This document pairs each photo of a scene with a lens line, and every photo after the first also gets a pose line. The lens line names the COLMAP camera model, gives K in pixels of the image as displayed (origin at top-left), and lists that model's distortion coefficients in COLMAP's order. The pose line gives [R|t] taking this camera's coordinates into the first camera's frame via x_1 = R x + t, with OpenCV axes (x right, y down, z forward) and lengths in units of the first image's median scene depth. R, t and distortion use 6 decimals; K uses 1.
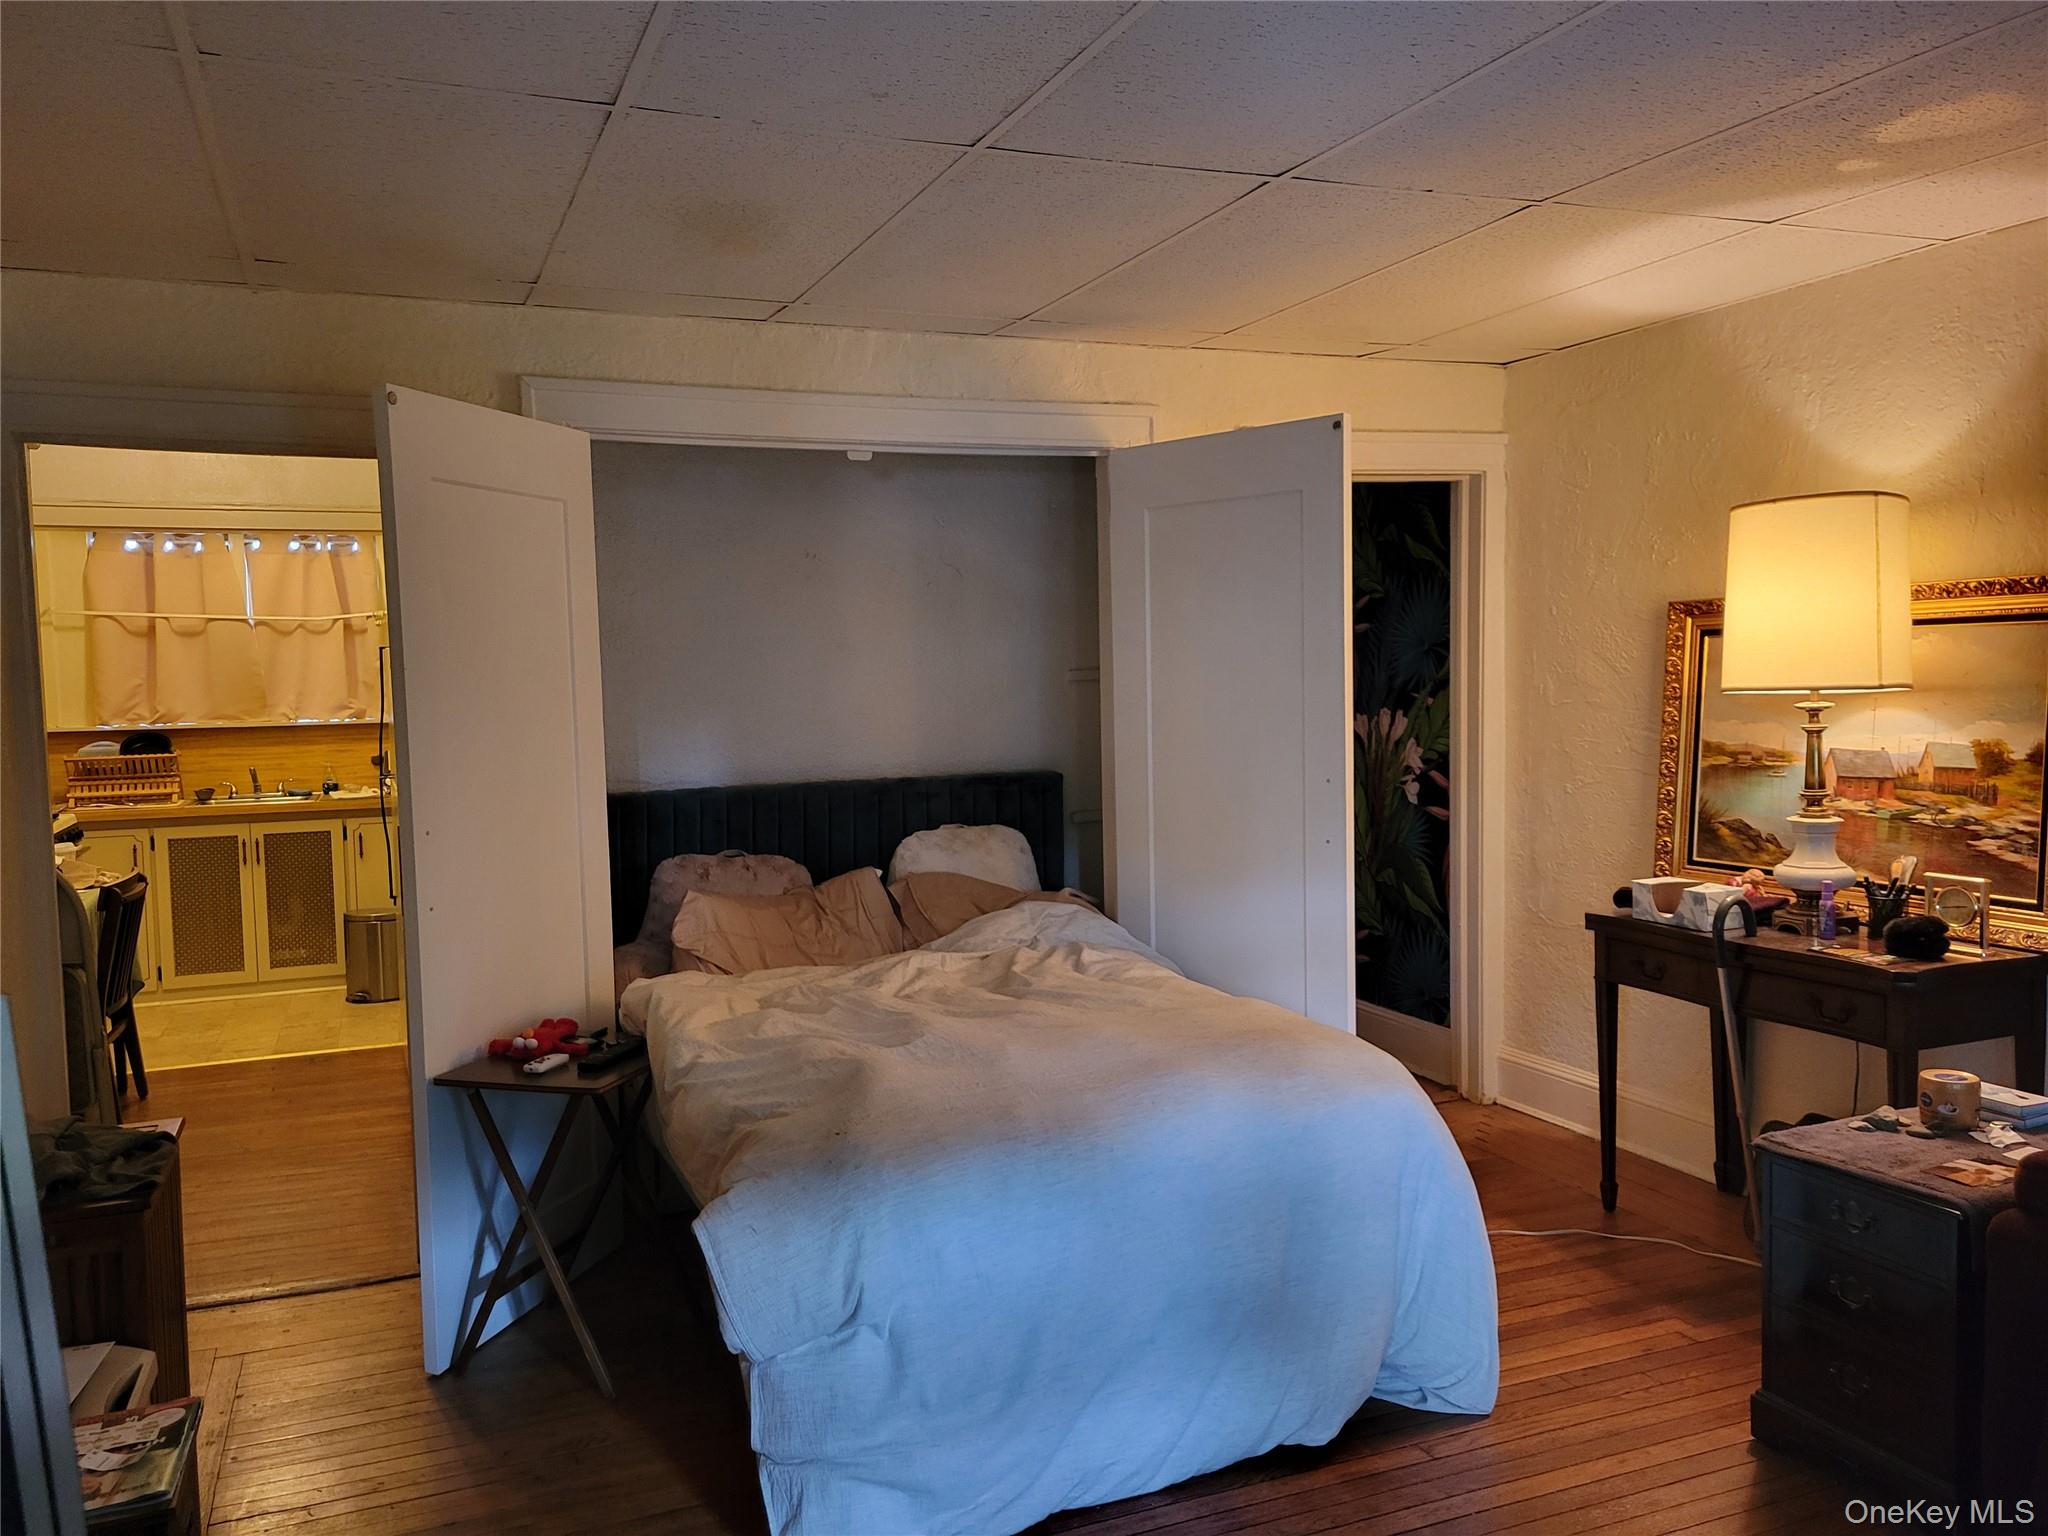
lens RADIAL K [[1537.5, 0, 976.1], [0, 1537.5, 769.9], [0, 0, 1]] dist [0.040381, -0.004887]
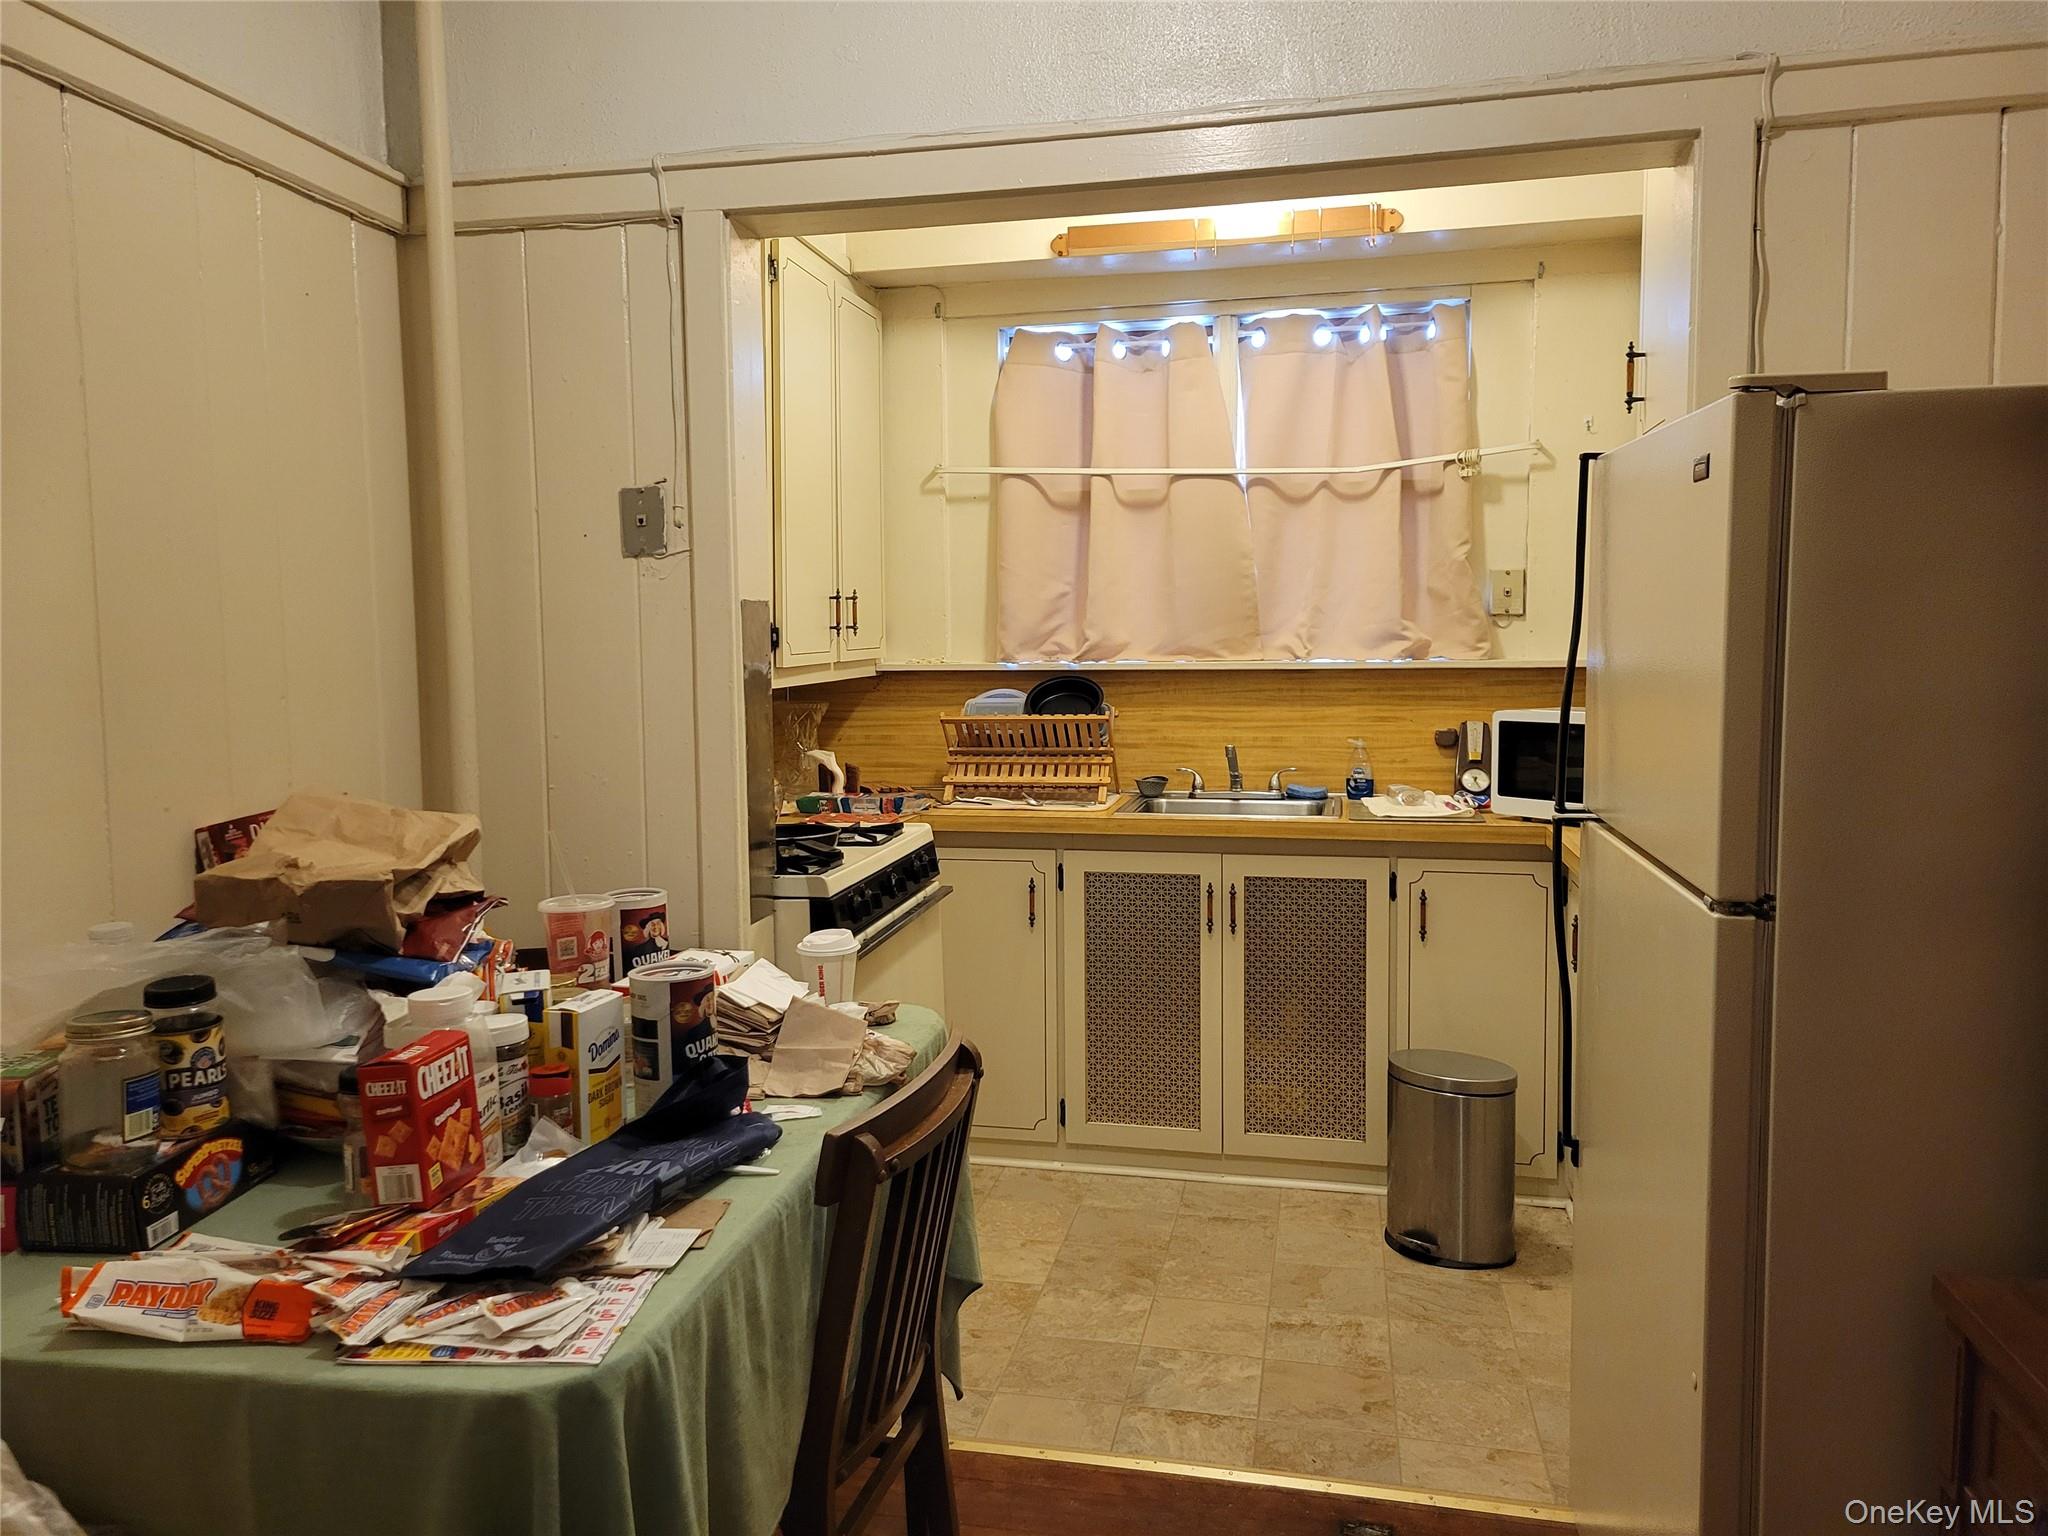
lens RADIAL K [[1537.5, 0, 976.1], [0, 1537.5, 769.9], [0, 0, 1]] dist [0.040381, -0.004887]
pose [[0.828805, 0.060361, -0.556273, -0.241894], [-0.043528, 0.998107, 0.043451, -0.012346], [0.557842, -0.011799, 0.829863, 0.506415]]
